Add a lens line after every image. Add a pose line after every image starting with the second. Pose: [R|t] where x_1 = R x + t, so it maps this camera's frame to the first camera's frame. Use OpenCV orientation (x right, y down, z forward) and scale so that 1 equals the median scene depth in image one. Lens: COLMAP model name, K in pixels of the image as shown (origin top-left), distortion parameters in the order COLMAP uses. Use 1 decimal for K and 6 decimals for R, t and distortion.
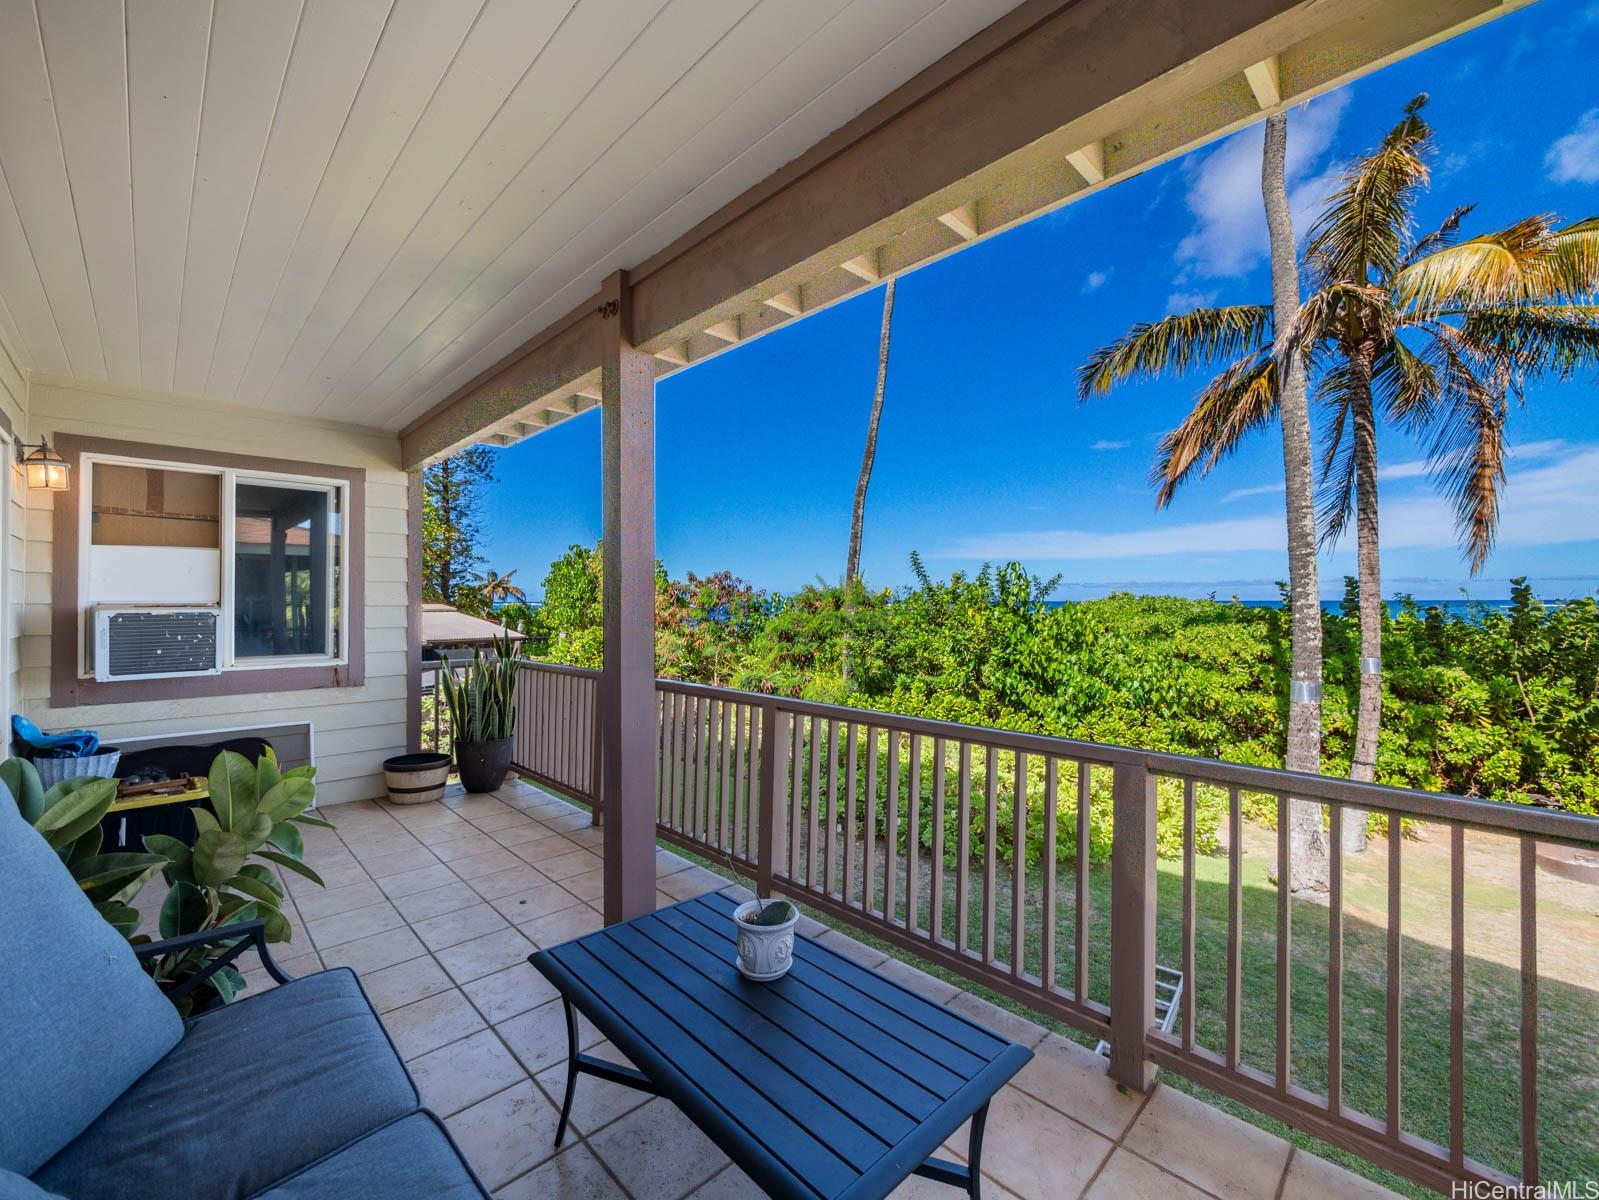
lens RADIAL K [[667.3, 0, 799.5], [0, 667.3, 600.0], [0, 0, 1]] dist [-0.018678, -0.000052]
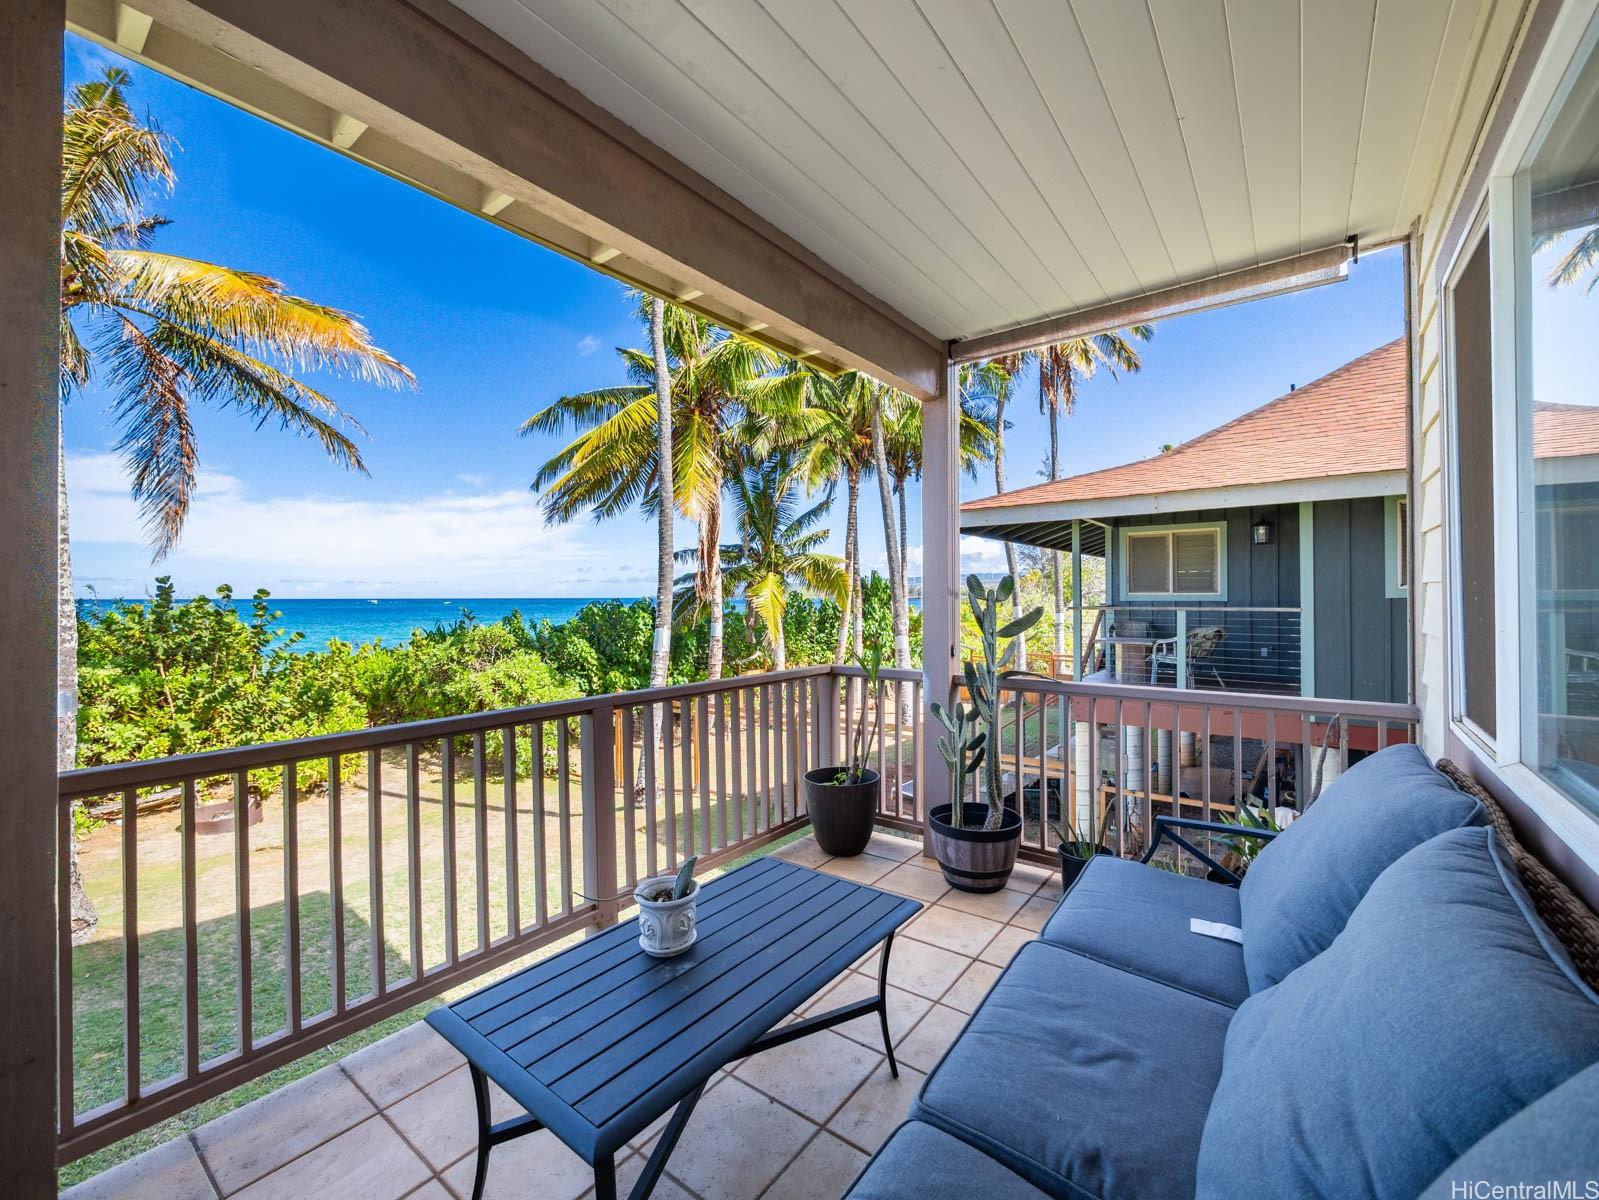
lens RADIAL K [[663.4, 0, 799.5], [0, 663.4, 600.0], [0, 0, 1]] dist [-0.000126, -0.000076]
pose [[-0.144369, -0.005866, 0.989506, -0.148262], [0.006812, 0.999953, 0.006921, 0.004806], [-0.989500, 0.007740, -0.144323, 0.125443]]
